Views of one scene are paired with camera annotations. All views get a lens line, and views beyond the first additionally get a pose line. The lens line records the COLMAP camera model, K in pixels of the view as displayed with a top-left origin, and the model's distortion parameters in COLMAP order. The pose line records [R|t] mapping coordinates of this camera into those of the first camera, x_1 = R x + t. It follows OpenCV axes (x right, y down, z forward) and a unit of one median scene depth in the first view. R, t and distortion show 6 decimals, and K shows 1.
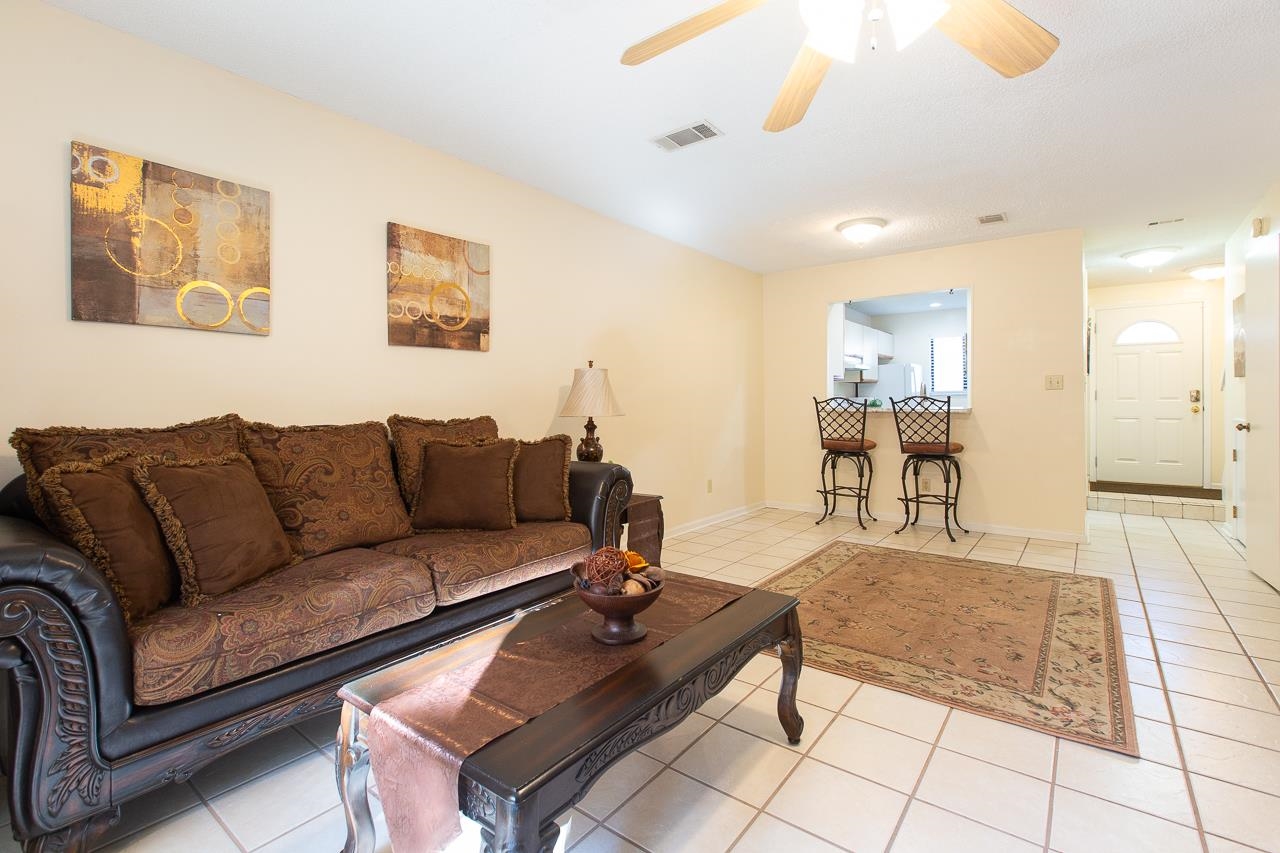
lens RADIAL K [[575.8, 0, 629.9], [0, 575.8, 411.5], [0, 0, 1]] dist [0.002743, -0.002273]
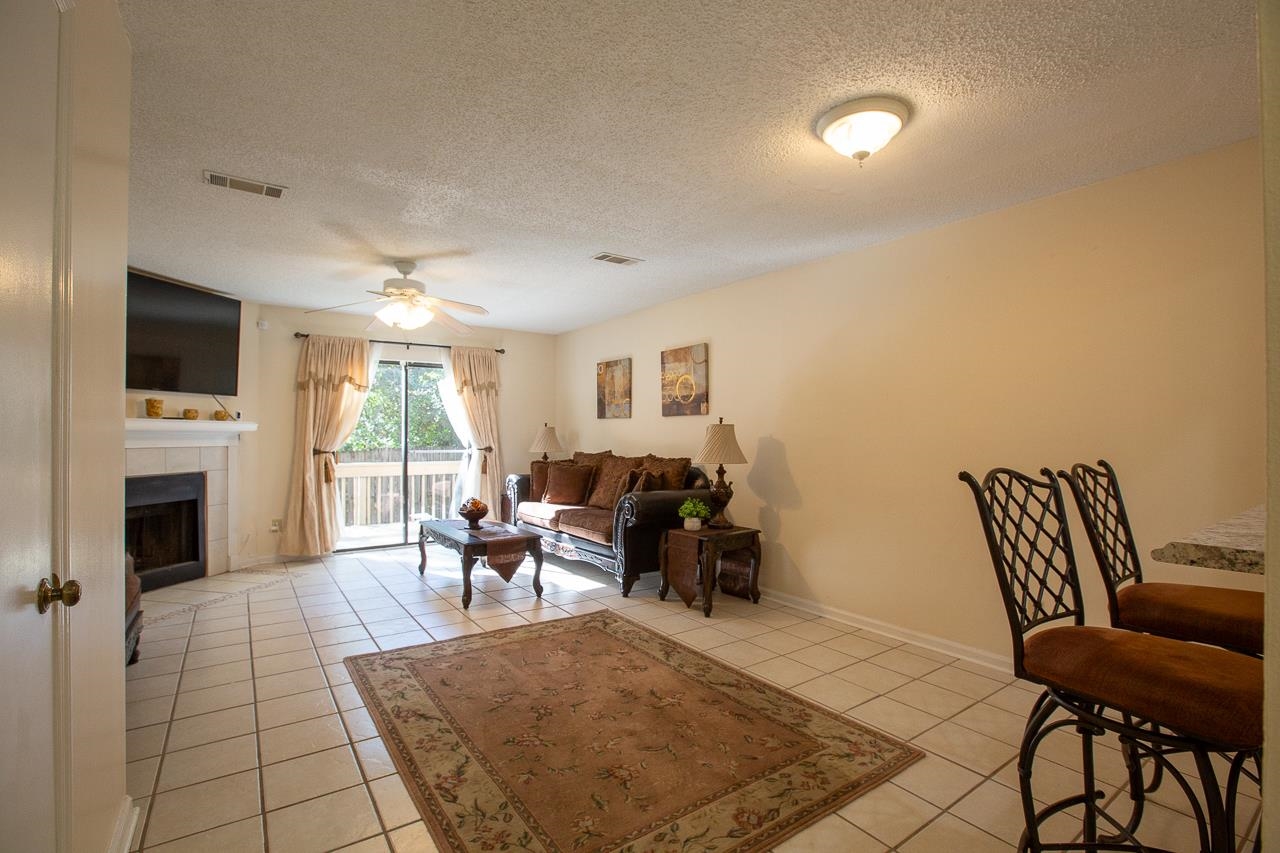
lens RADIAL K [[575.8, 0, 608.5], [0, 575.8, 439.8], [0, 0, 1]] dist [0.002743, -0.002273]
pose [[-0.316515, 0.012338, -0.948507, 1.706892], [-0.021300, 0.999571, 0.020110, -0.089389], [0.948348, 0.026569, -0.316116, 1.719756]]
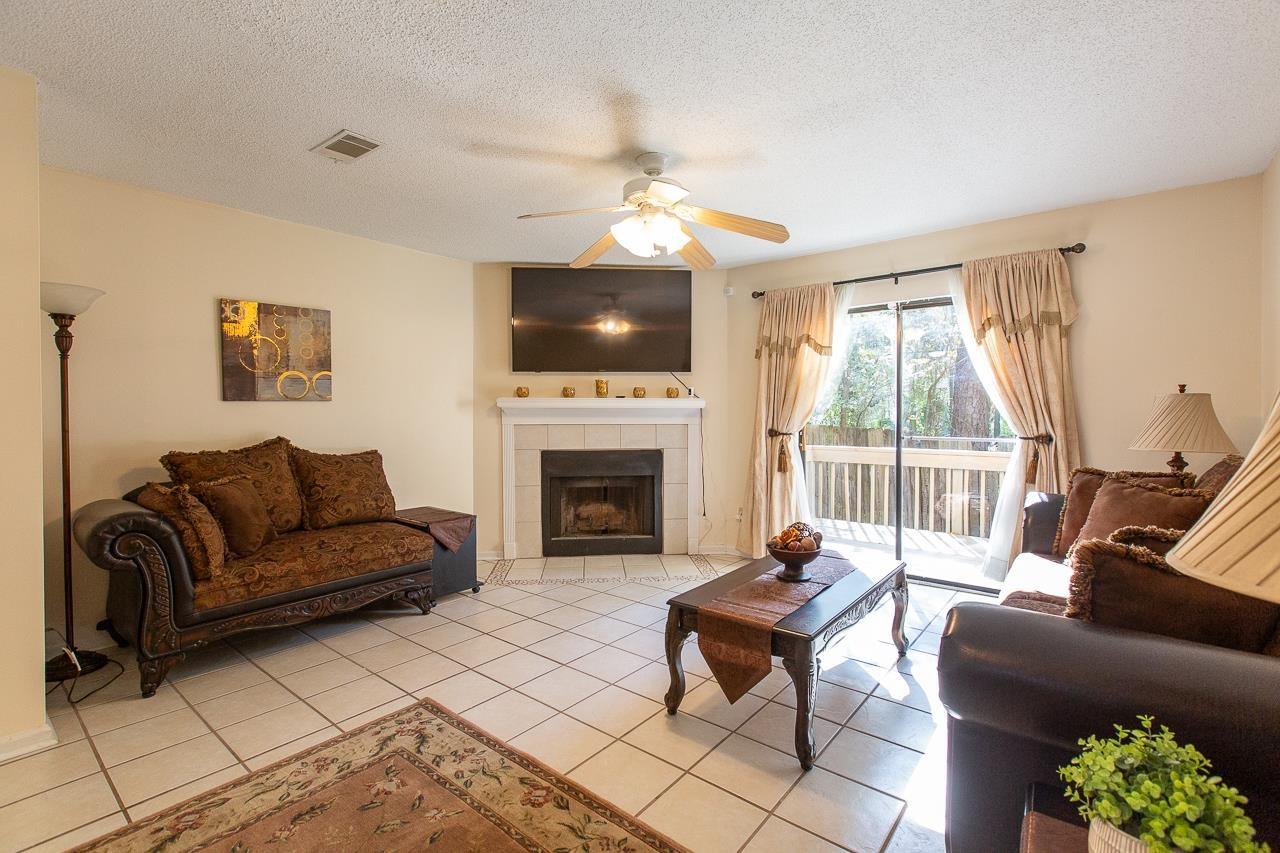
lens RADIAL K [[575.8, 0, 651.2], [0, 575.8, 410.4], [0, 0, 1]] dist [0.002743, -0.002273]
pose [[-0.999947, 0.003556, -0.009705, 0.268833], [0.003391, 0.999850, 0.016991, -0.077206], [0.009764, 0.016957, -0.999809, 1.760314]]
